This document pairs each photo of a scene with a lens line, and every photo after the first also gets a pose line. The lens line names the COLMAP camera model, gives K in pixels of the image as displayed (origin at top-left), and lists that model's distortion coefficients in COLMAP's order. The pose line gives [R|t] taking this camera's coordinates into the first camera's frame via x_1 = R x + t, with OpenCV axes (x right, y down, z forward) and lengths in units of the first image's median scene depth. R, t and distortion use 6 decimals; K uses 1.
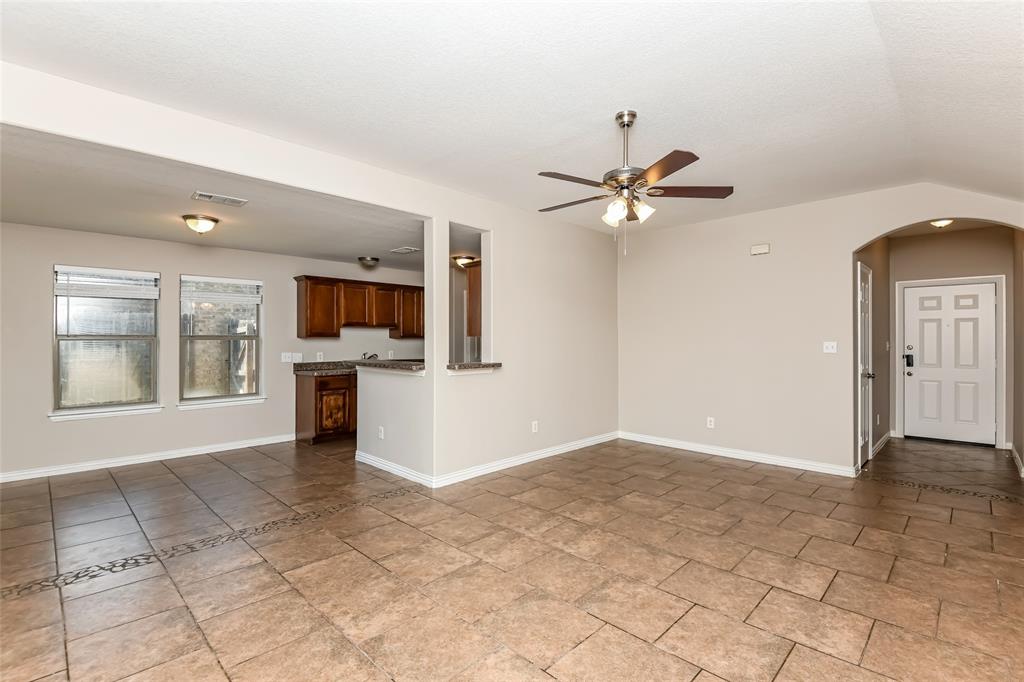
lens RADIAL K [[465.6, 0, 514.6], [0, 465.6, 336.2], [0, 0, 1]] dist [-0.001909, -0.006742]
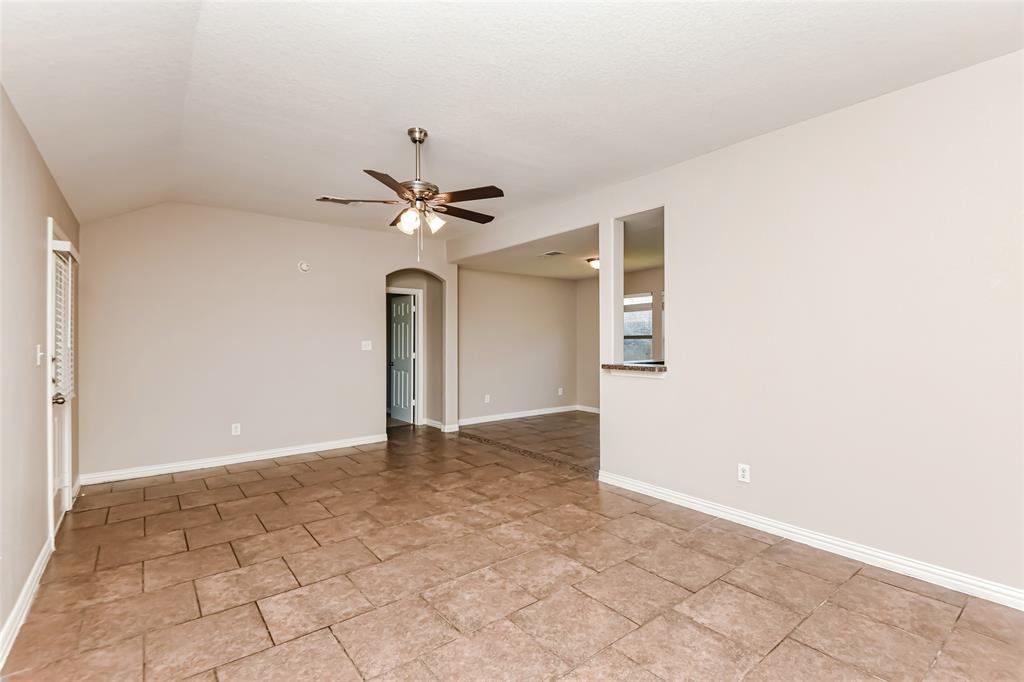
lens RADIAL K [[465.6, 0, 522.2], [0, 465.6, 341.8], [0, 0, 1]] dist [-0.001909, -0.006742]
pose [[-0.101031, 0.008700, -0.994845, 1.195358], [0.003609, 0.999958, 0.008378, 0.006491], [0.994877, -0.002744, -0.101058, 1.258625]]
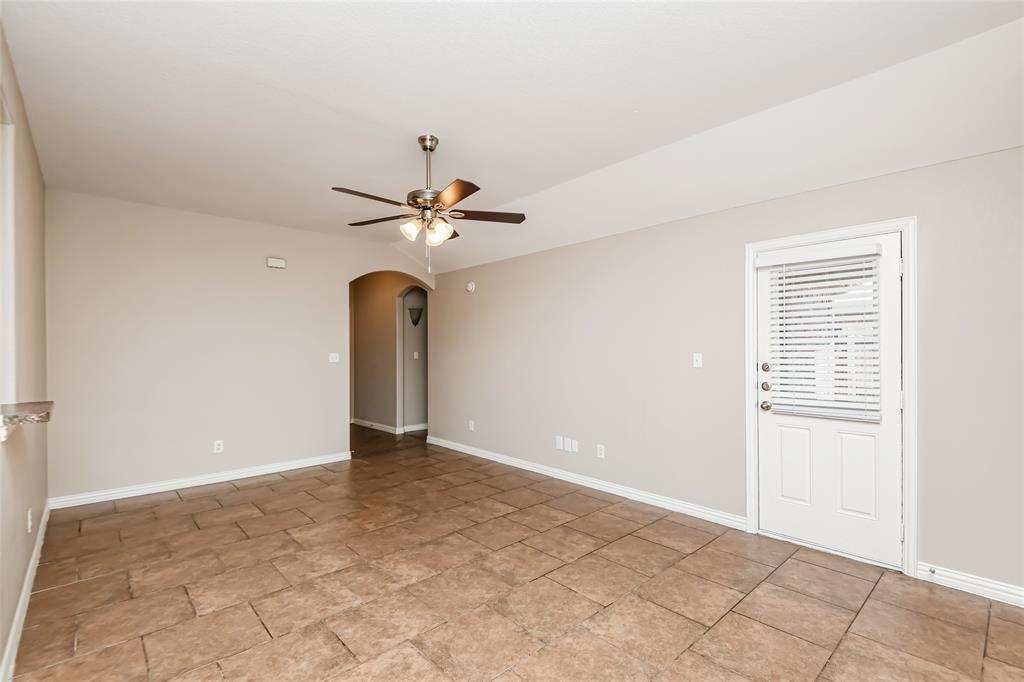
lens RADIAL K [[465.6, 0, 508.9], [0, 465.6, 340.3], [0, 0, 1]] dist [-0.001909, -0.006742]
pose [[0.054910, 0.018459, 0.998321, -0.746683], [0.001799, 0.999826, -0.018586, 0.004899], [-0.998490, 0.002816, 0.054868, 0.714787]]
